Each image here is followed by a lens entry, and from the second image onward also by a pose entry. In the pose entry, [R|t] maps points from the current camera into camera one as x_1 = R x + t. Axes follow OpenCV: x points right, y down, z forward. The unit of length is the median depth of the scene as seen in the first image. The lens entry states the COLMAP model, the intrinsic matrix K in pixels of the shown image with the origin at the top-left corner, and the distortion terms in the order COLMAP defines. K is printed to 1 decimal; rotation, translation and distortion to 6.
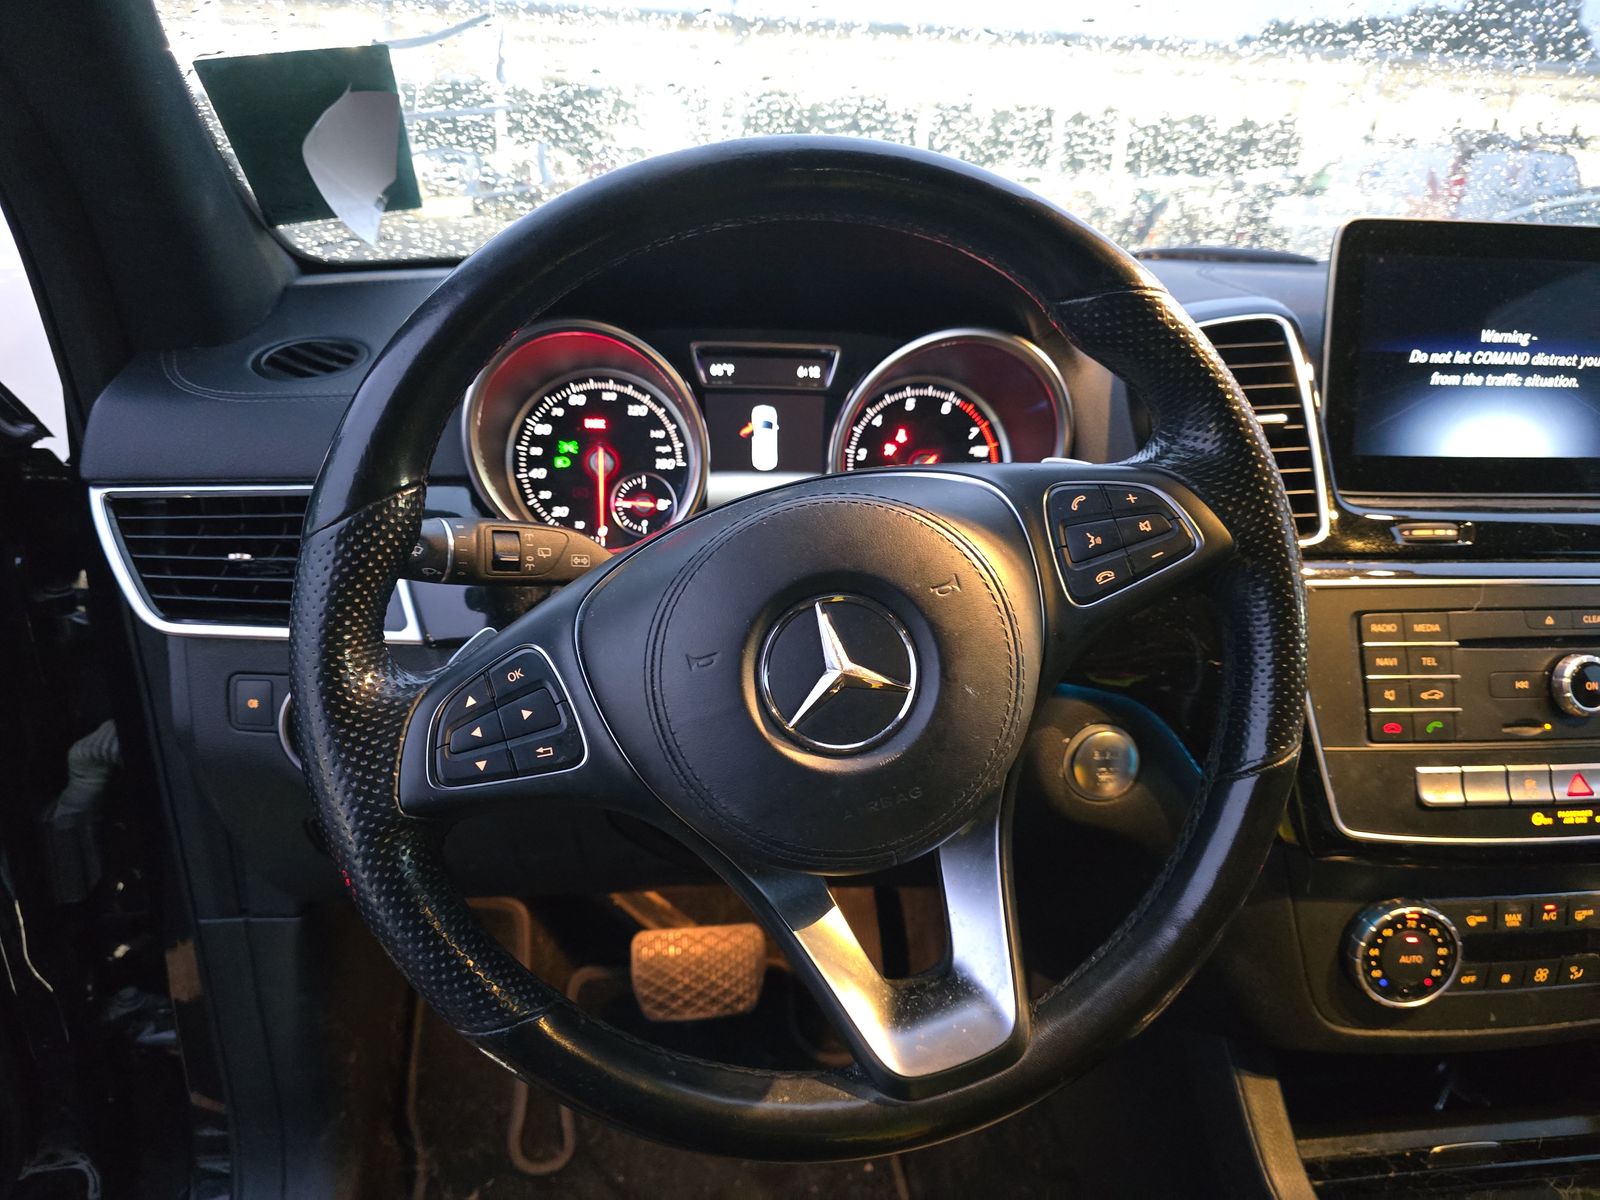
lens RADIAL K [[1099.6, 0, 799.9], [0, 1099.6, 617.1], [0, 0, 1]] dist [0.071474, -0.067569]
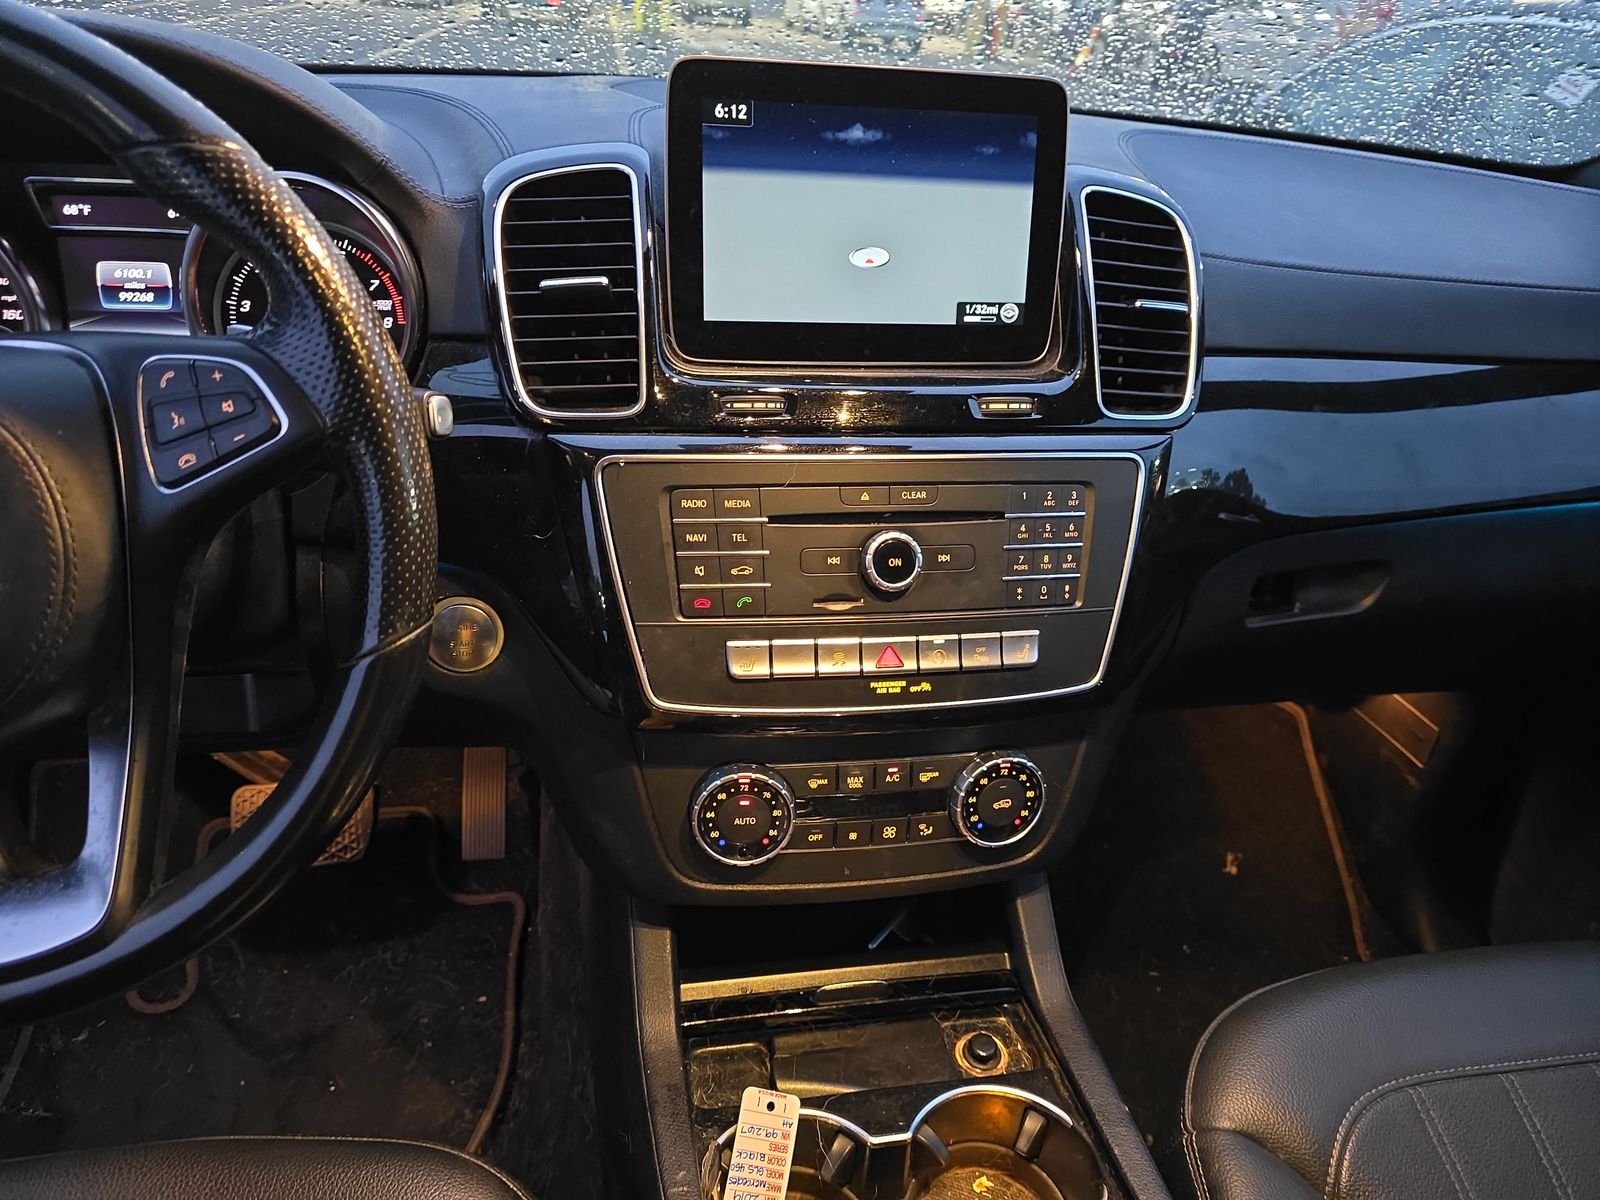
lens RADIAL K [[1099.6, 0, 799.9], [0, 1099.6, 617.1], [0, 0, 1]] dist [0.071474, -0.067569]
pose [[0.999007, -0.001136, 0.044548, 0.563522], [-0.005507, 0.988866, 0.148708, -0.036253], [-0.044221, -0.148805, 0.987877, 0.009992]]
